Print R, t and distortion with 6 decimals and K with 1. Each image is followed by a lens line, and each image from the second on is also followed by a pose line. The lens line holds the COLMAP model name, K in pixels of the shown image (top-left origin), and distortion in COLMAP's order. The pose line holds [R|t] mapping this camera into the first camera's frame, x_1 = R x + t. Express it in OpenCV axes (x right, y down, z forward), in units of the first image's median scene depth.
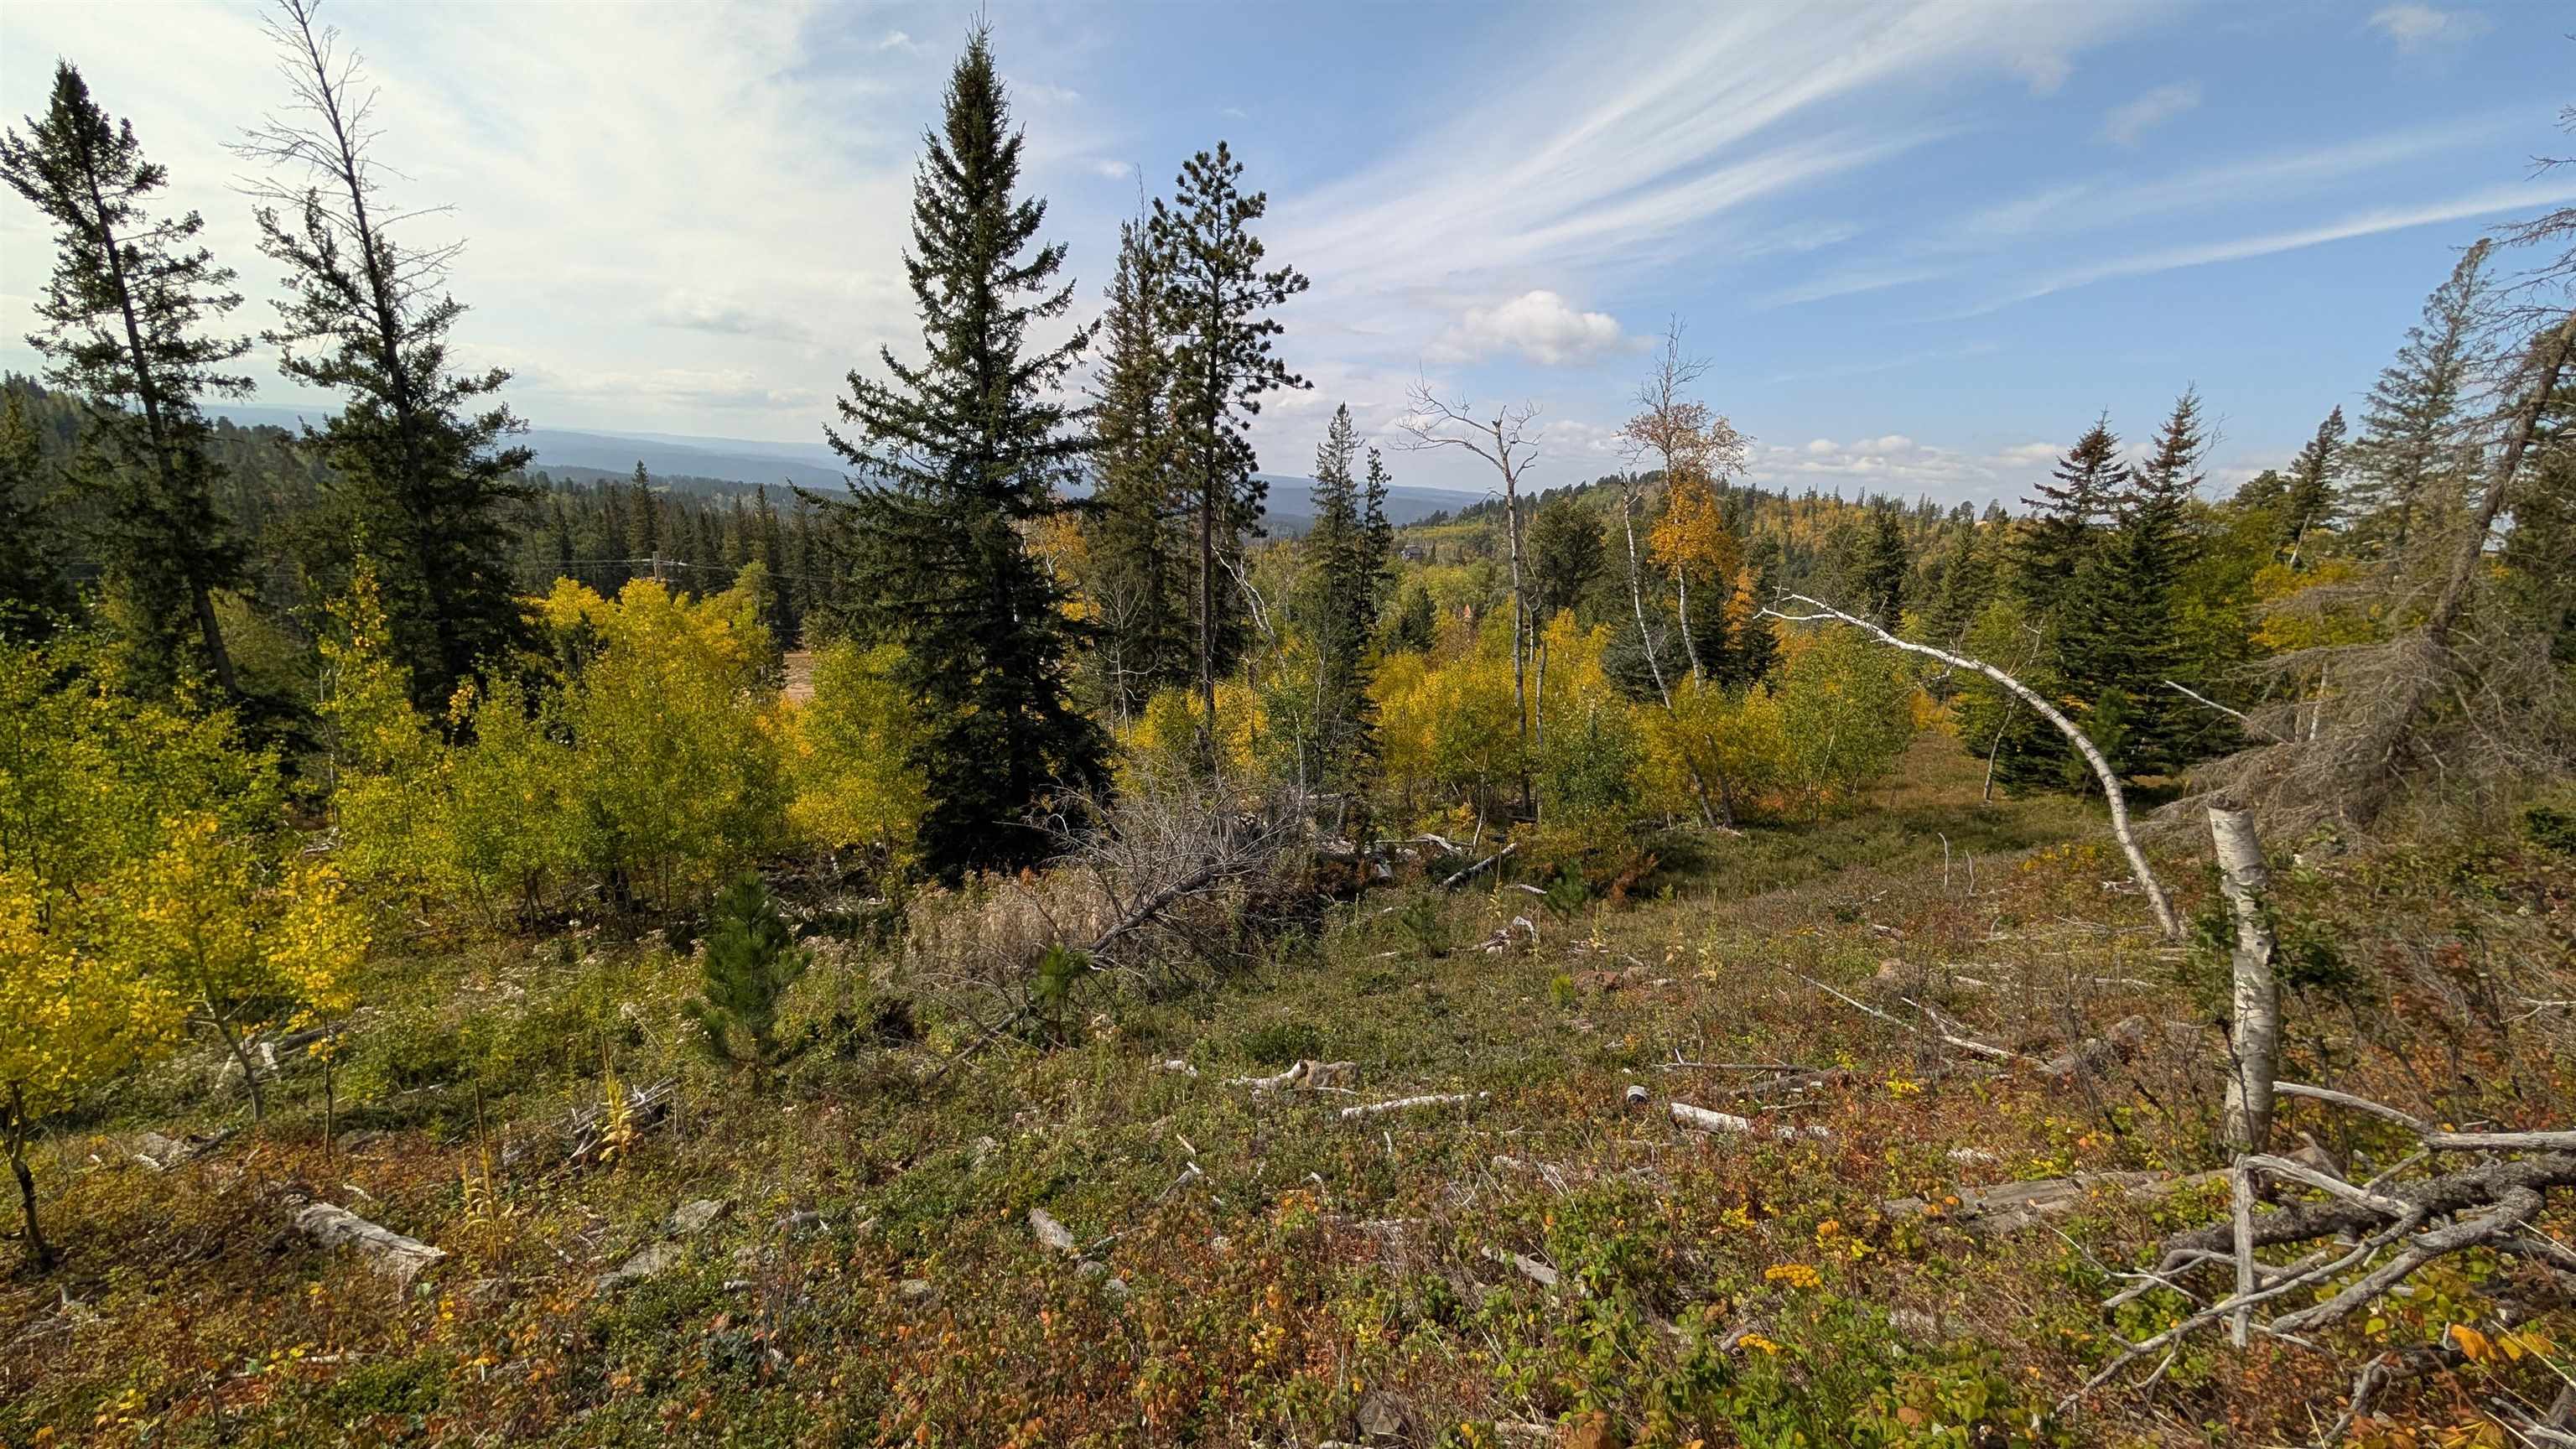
lens RADIAL K [[972.4, 0, 1266.2], [0, 972.4, 745.1], [0, 0, 1]] dist [-0.011653, 0.000744]
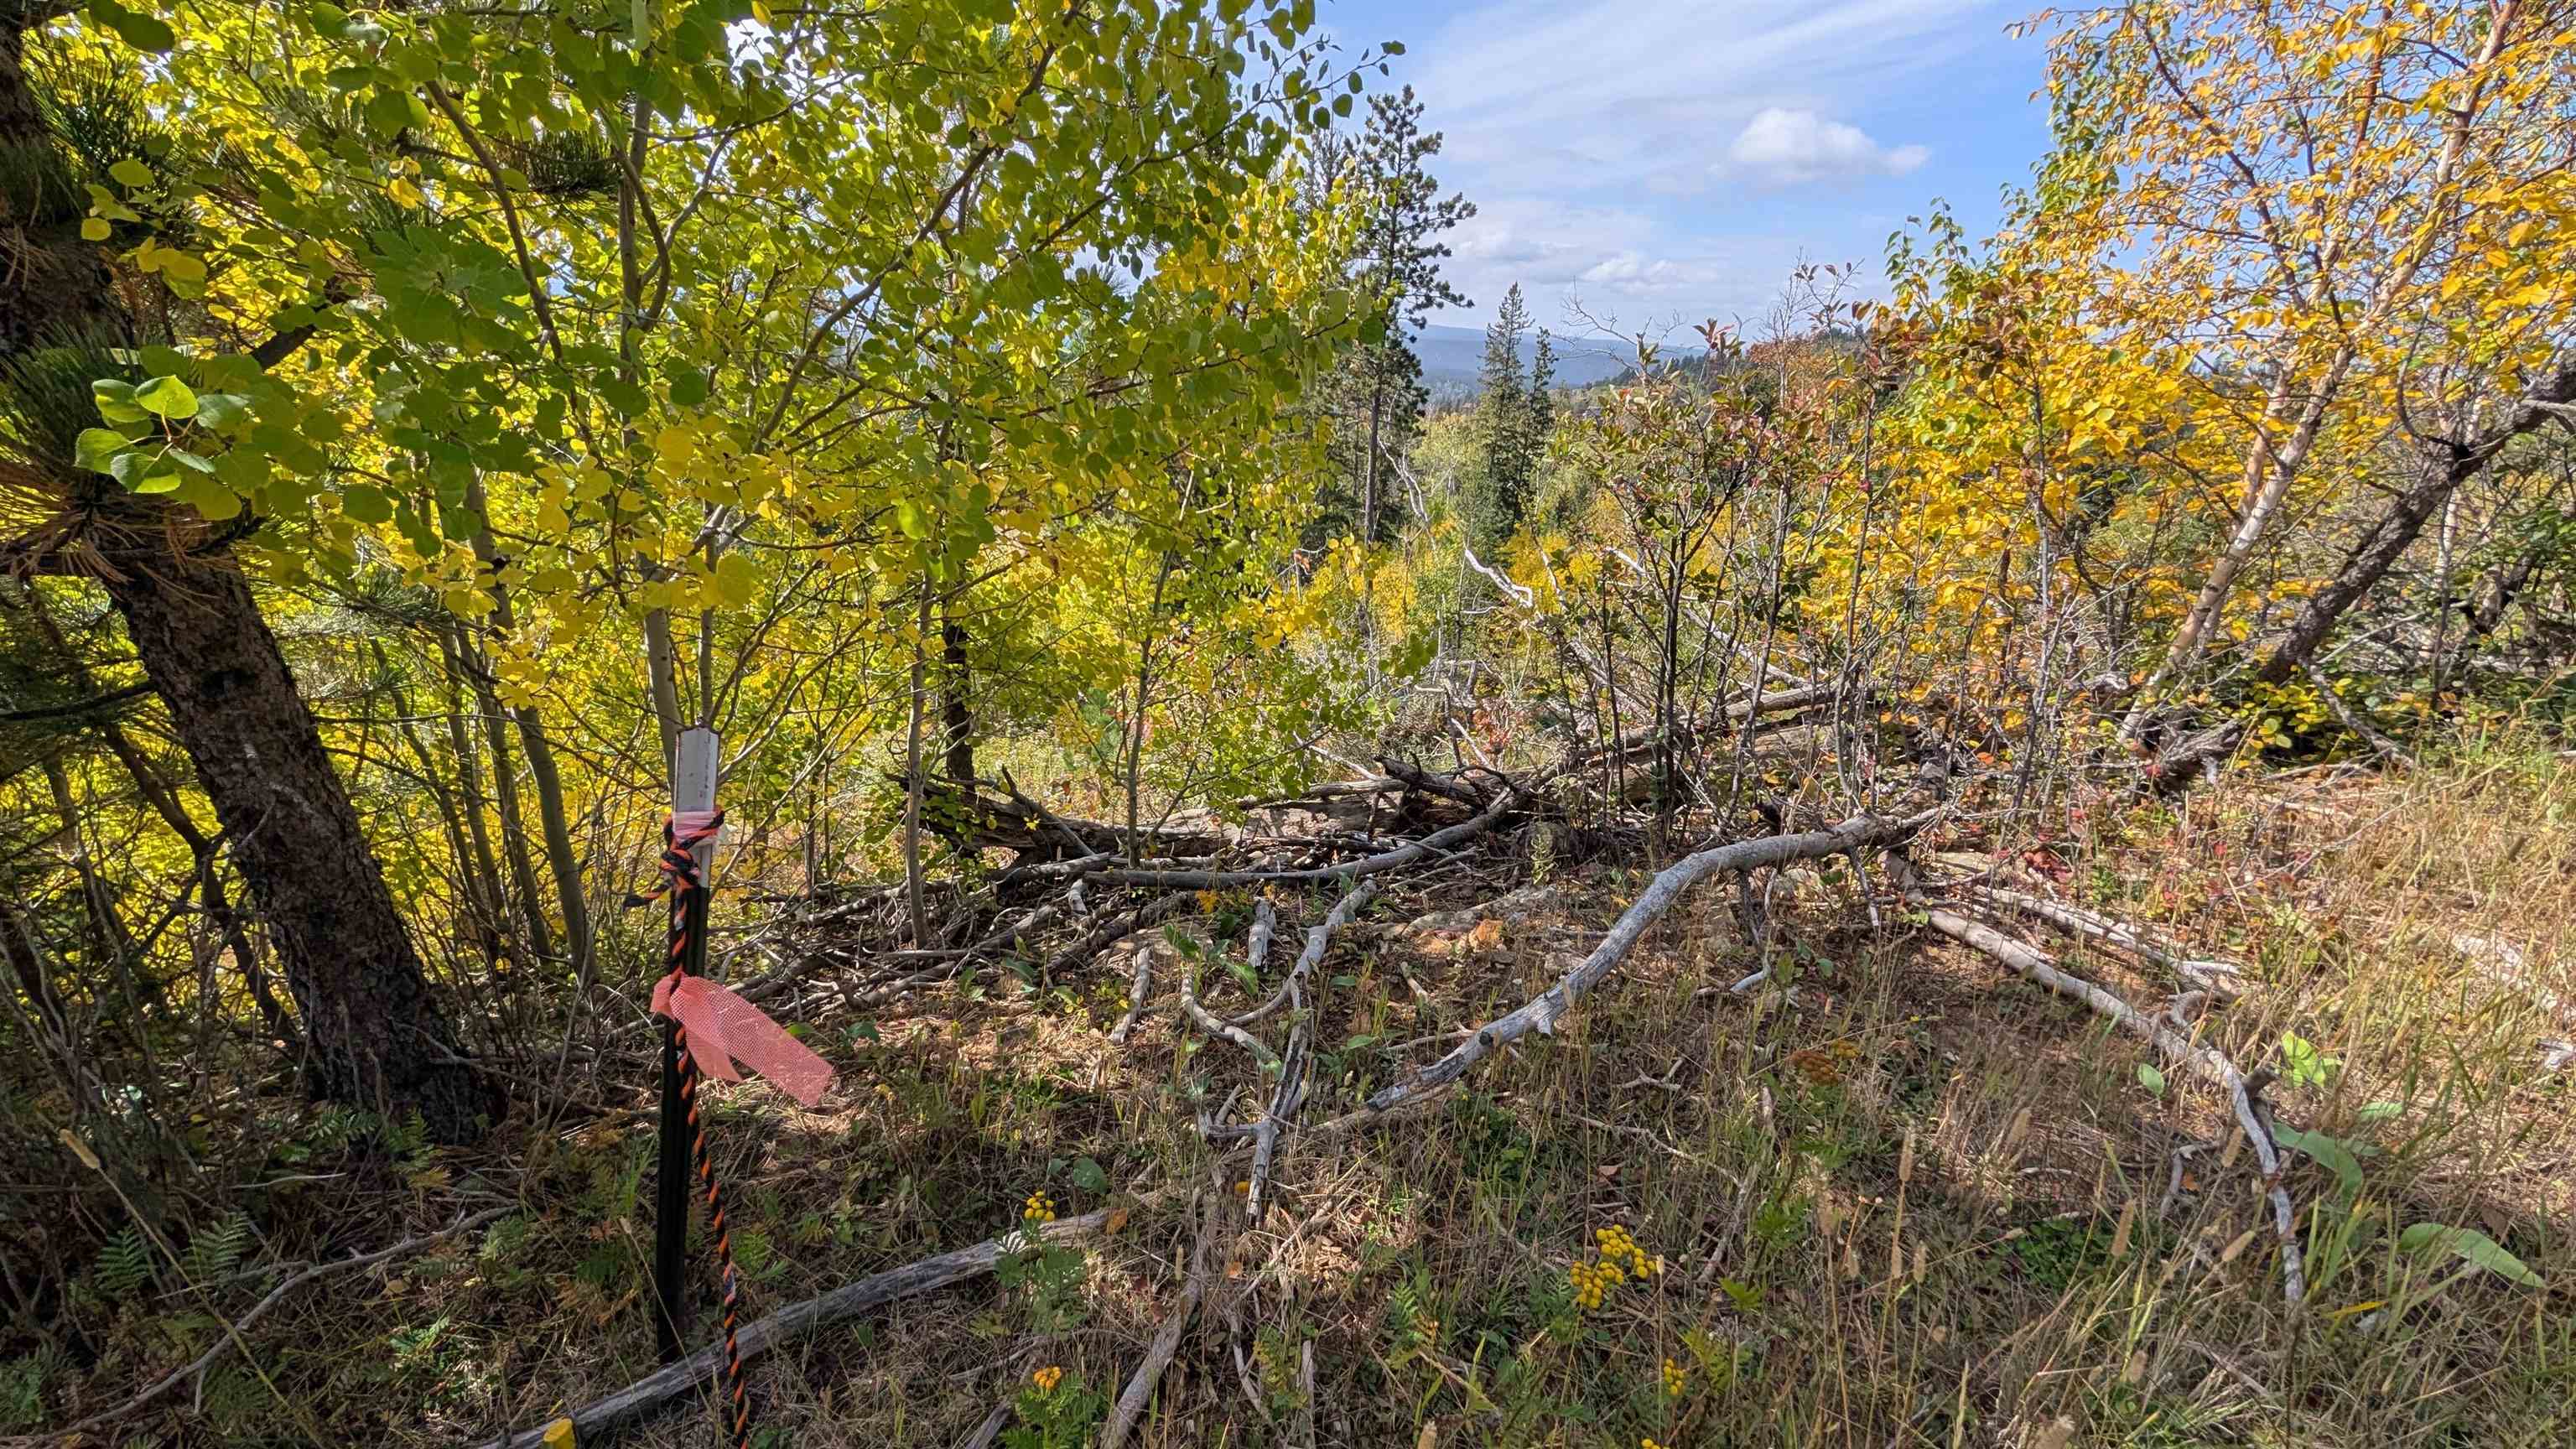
lens RADIAL K [[972.4, 0, 1268.6], [0, 972.4, 768.1], [0, 0, 1]] dist [-0.011653, 0.000744]
pose [[0.986712, 0.065858, -0.148534, 0.026068], [-0.041464, 0.985966, 0.161717, -0.004649], [0.157100, -0.153409, 0.975595, -0.432096]]
